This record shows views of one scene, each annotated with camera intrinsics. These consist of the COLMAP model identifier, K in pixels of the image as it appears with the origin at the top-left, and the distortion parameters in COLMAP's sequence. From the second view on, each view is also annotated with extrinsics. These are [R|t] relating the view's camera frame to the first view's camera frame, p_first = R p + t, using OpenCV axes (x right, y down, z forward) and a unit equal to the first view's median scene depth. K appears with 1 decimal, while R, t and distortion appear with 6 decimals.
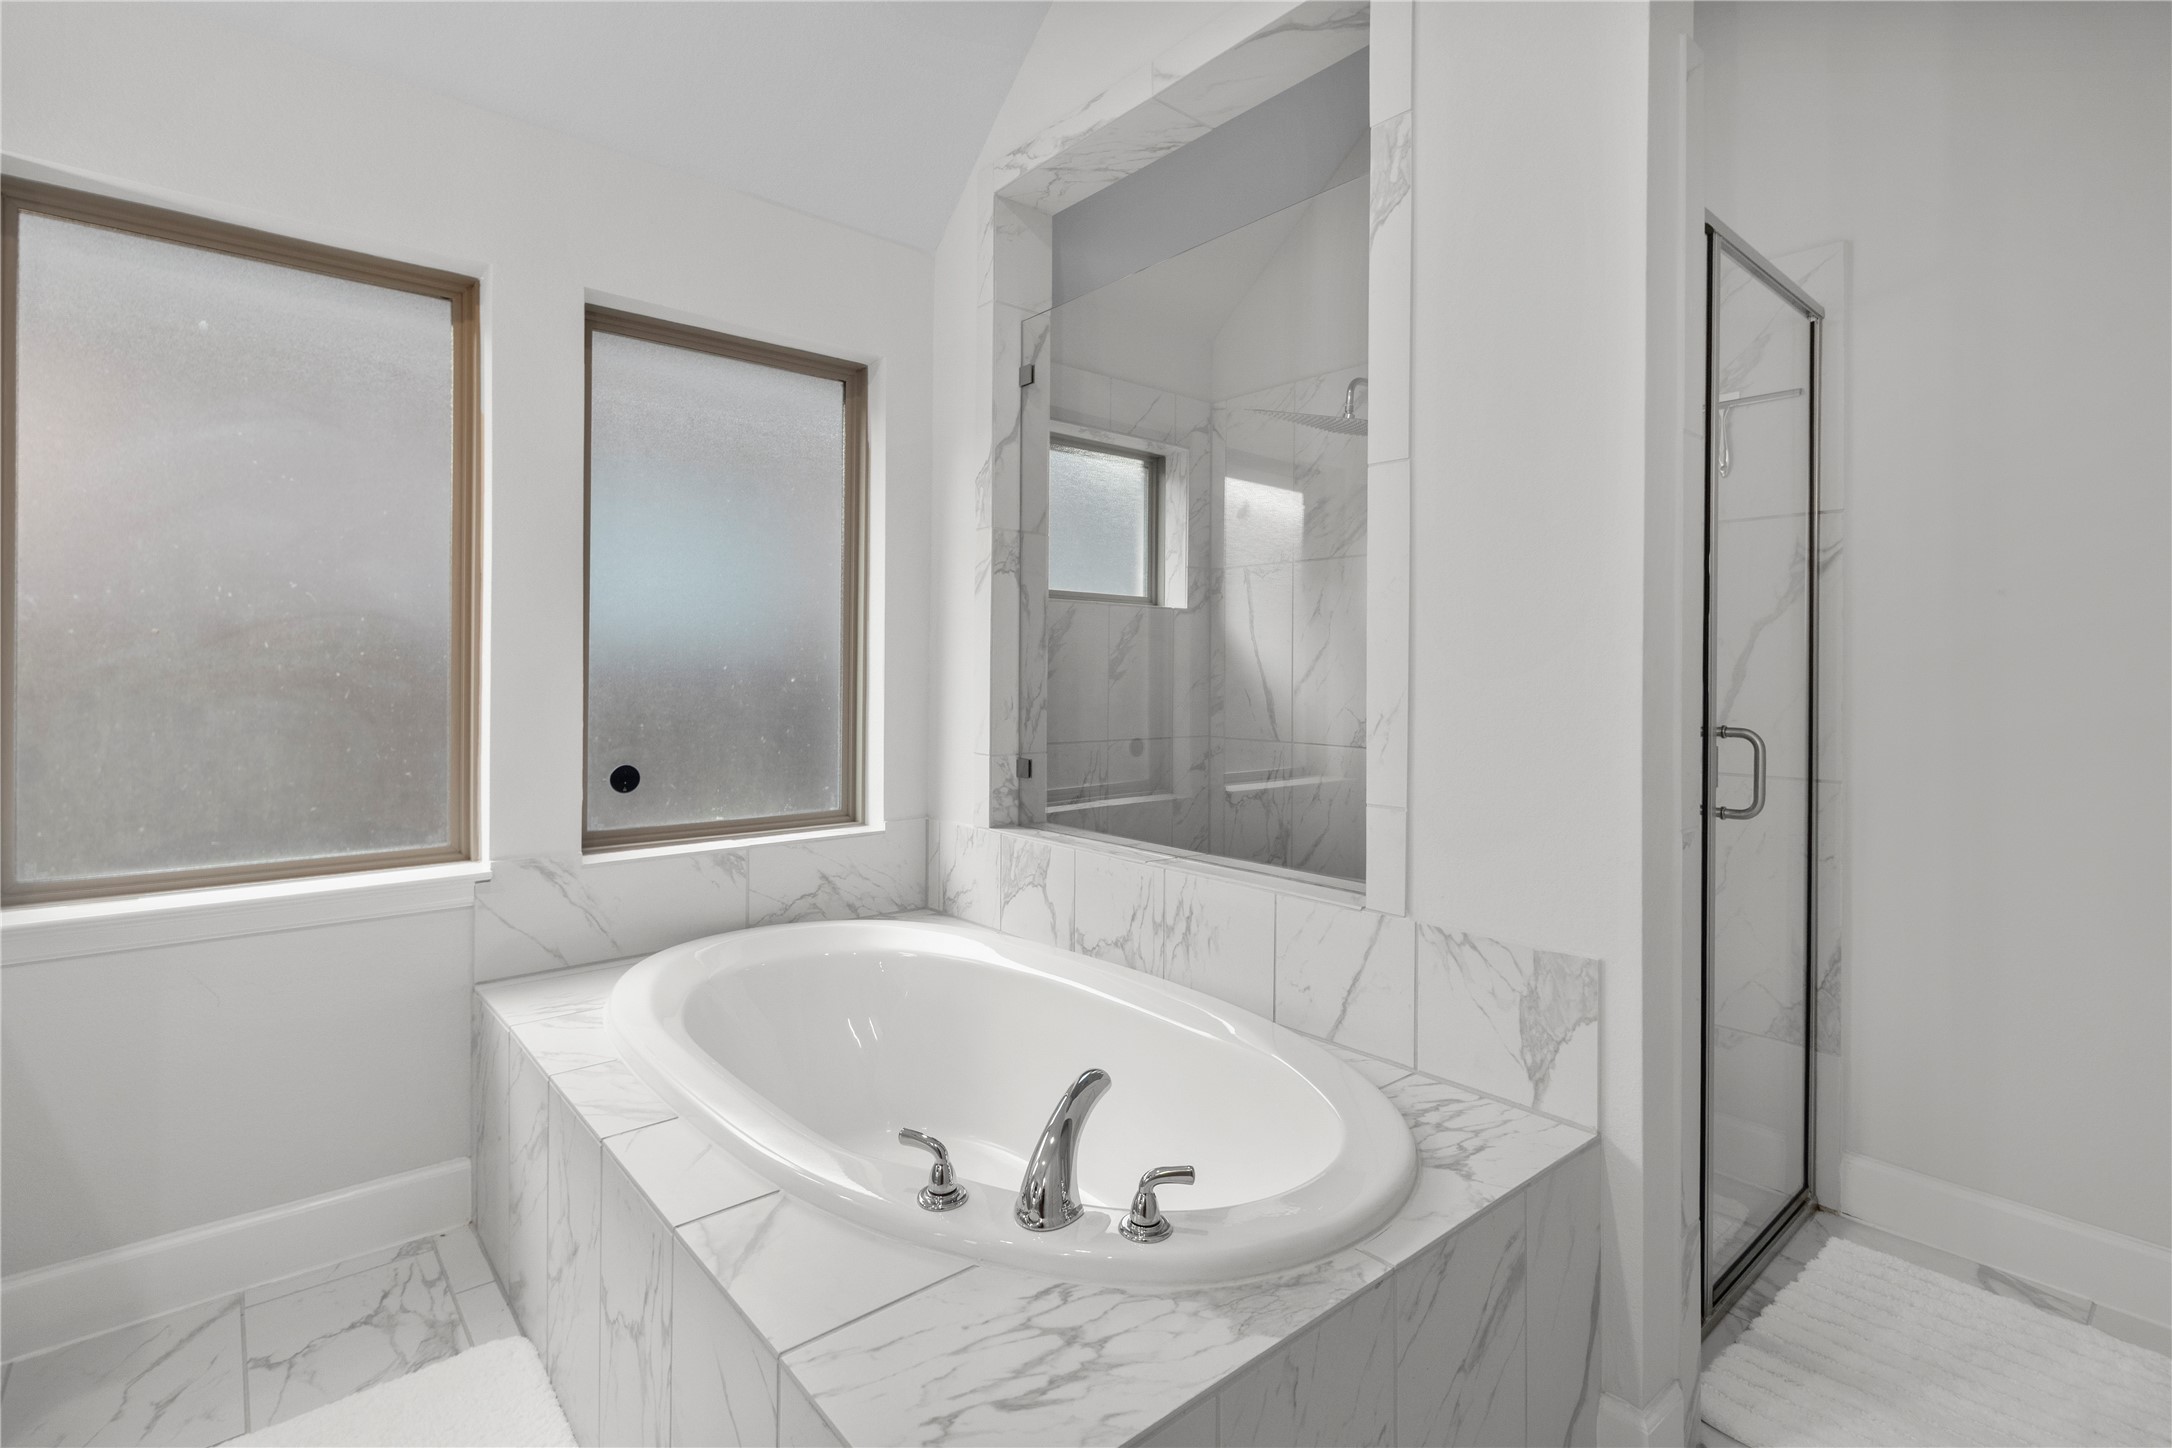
lens RADIAL K [[1012.4, 0, 1130.2], [0, 1012.4, 665.7], [0, 0, 1]] dist [-0.002145, 0.001382]
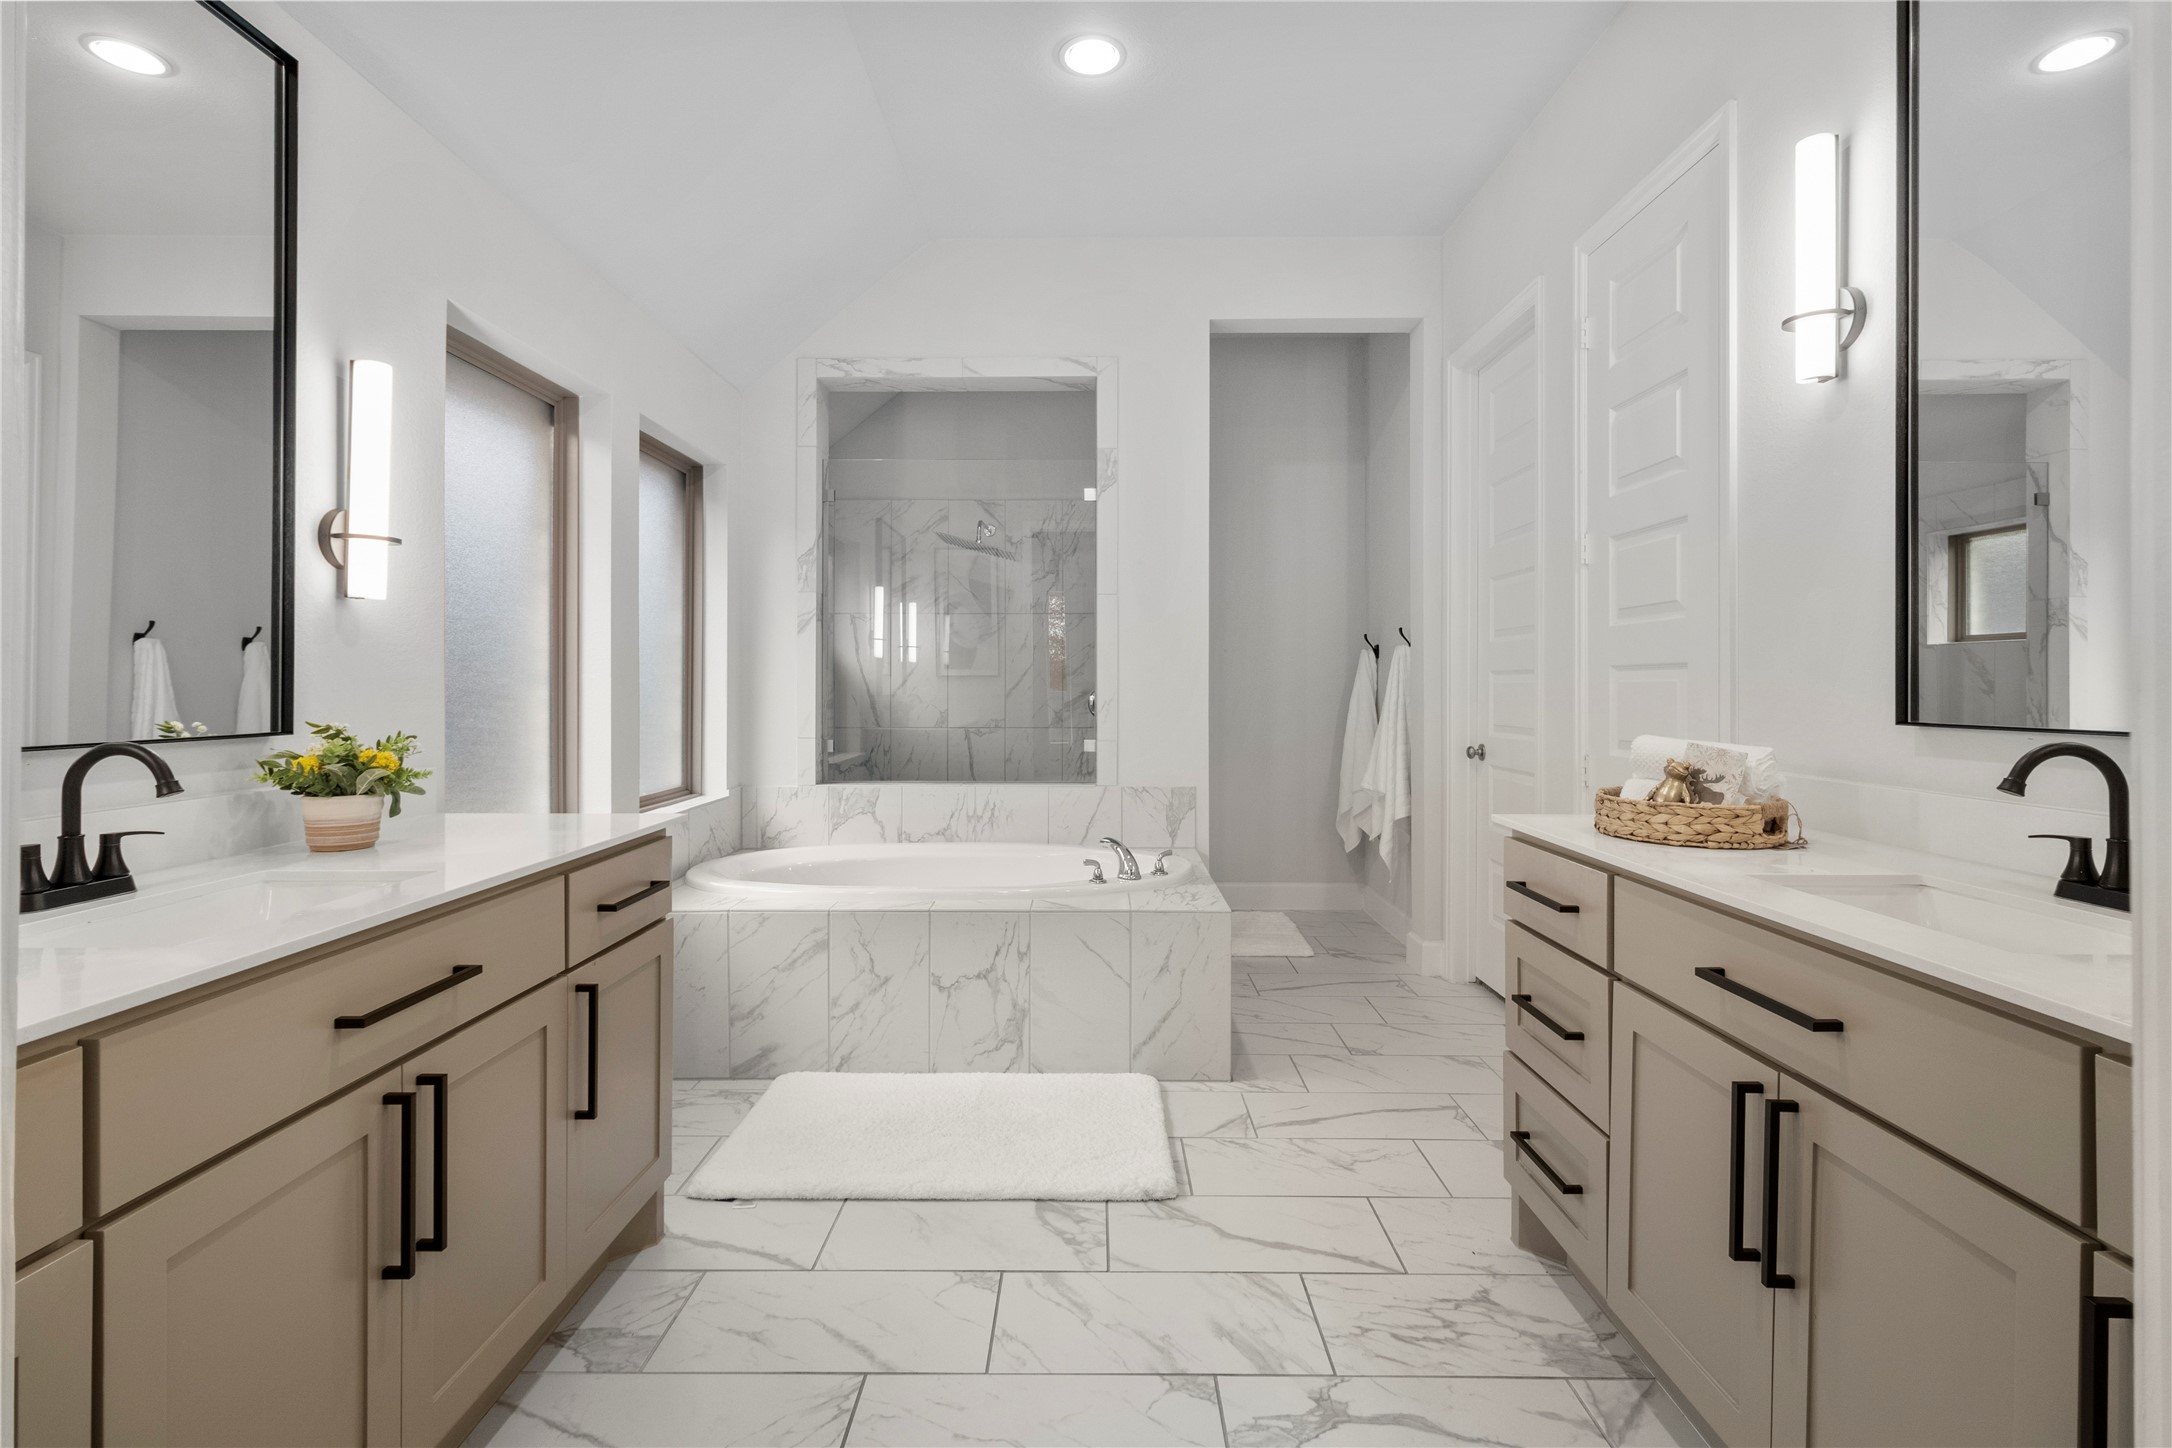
lens RADIAL K [[1012.4, 0, 1095.9], [0, 1012.4, 683.8], [0, 0, 1]] dist [-0.002145, 0.001382]
pose [[0.650601, -0.009685, 0.759358, -1.155257], [-0.001999, 0.999893, 0.014465, -0.021012], [-0.759417, -0.010928, 0.650512, -0.383255]]
